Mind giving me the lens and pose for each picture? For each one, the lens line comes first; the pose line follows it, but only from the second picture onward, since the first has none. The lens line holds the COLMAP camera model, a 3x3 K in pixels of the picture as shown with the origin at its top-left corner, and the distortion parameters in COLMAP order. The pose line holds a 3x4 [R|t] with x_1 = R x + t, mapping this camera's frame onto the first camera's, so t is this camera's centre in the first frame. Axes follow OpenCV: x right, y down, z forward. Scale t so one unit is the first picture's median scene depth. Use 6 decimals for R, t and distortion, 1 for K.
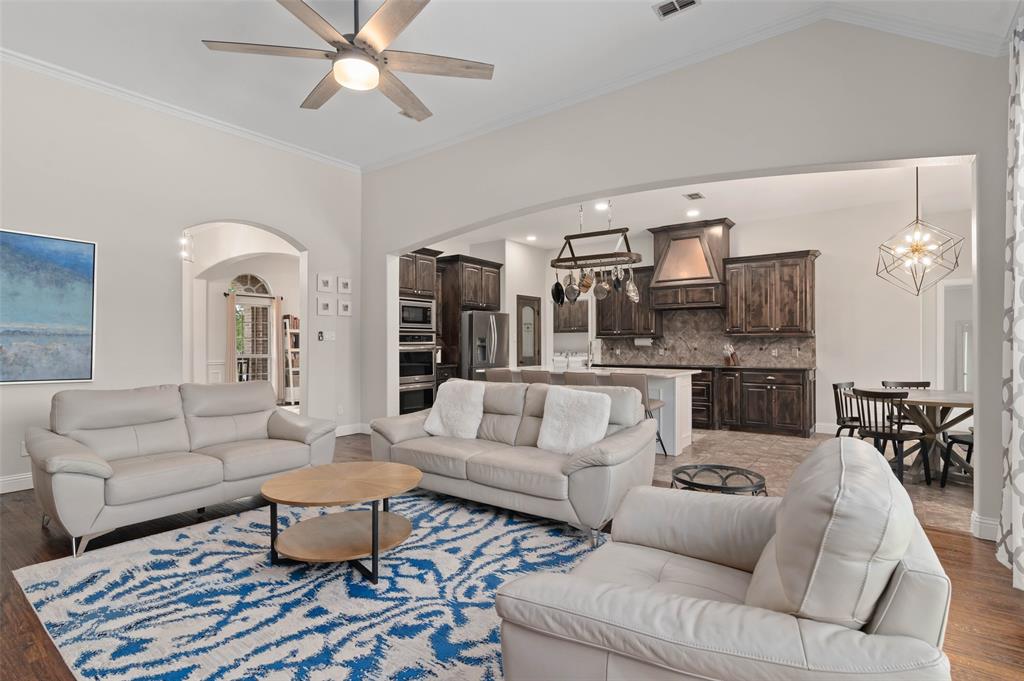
lens RADIAL K [[496.6, 0, 515.9], [0, 496.6, 346.8], [0, 0, 1]] dist [-0.005561, 0.000701]
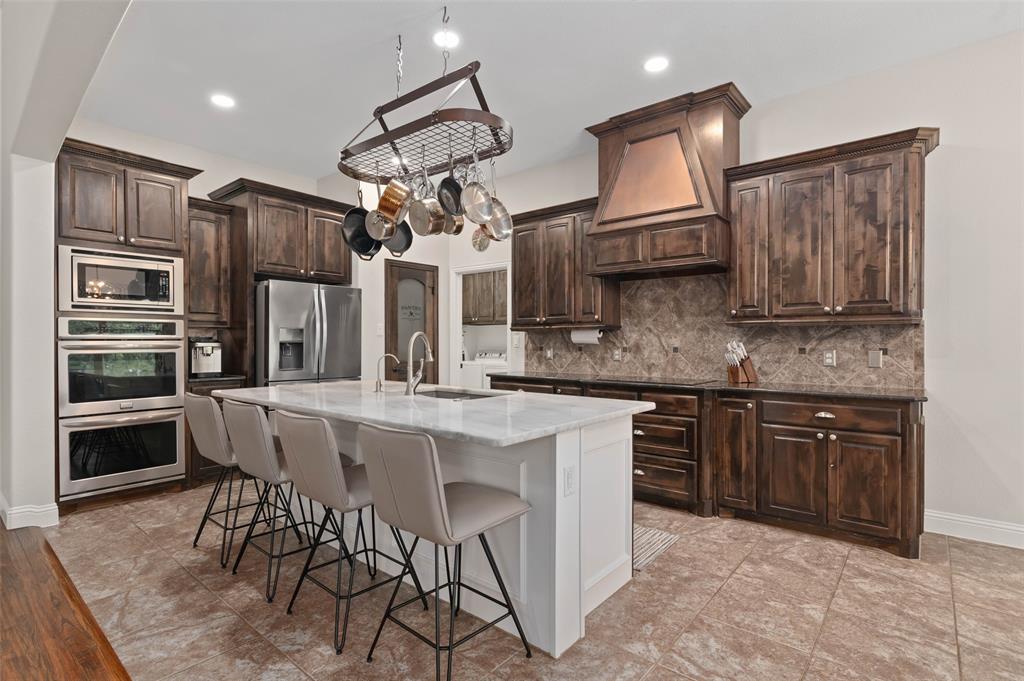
lens RADIAL K [[496.6, 0, 515.1], [0, 496.6, 346.5], [0, 0, 1]] dist [-0.005561, 0.000701]
pose [[0.998502, 0.003233, -0.054625, 0.251666], [-0.002992, 0.999985, 0.004484, -0.000971], [0.054639, -0.004314, 0.998497, 0.524076]]
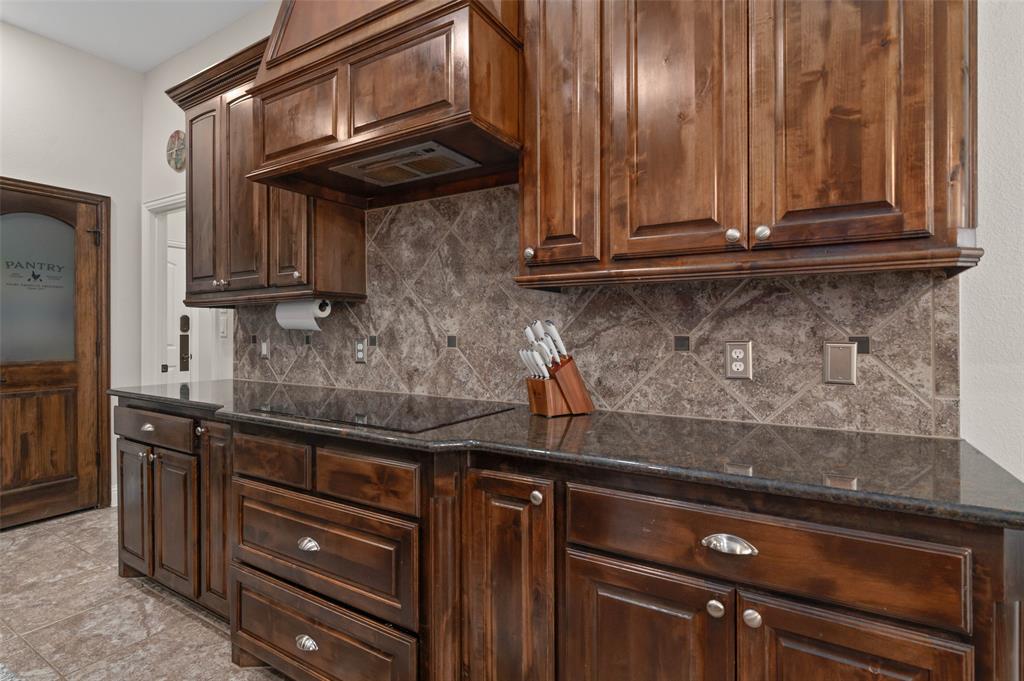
lens RADIAL K [[496.6, 0, 518.6], [0, 496.6, 333.2], [0, 0, 1]] dist [-0.005561, 0.000701]
pose [[0.994938, 0.002468, 0.100455, 0.430221], [-0.002193, 0.999994, -0.002840, 0.001066], [-0.100462, 0.002605, 0.994938, 0.846566]]
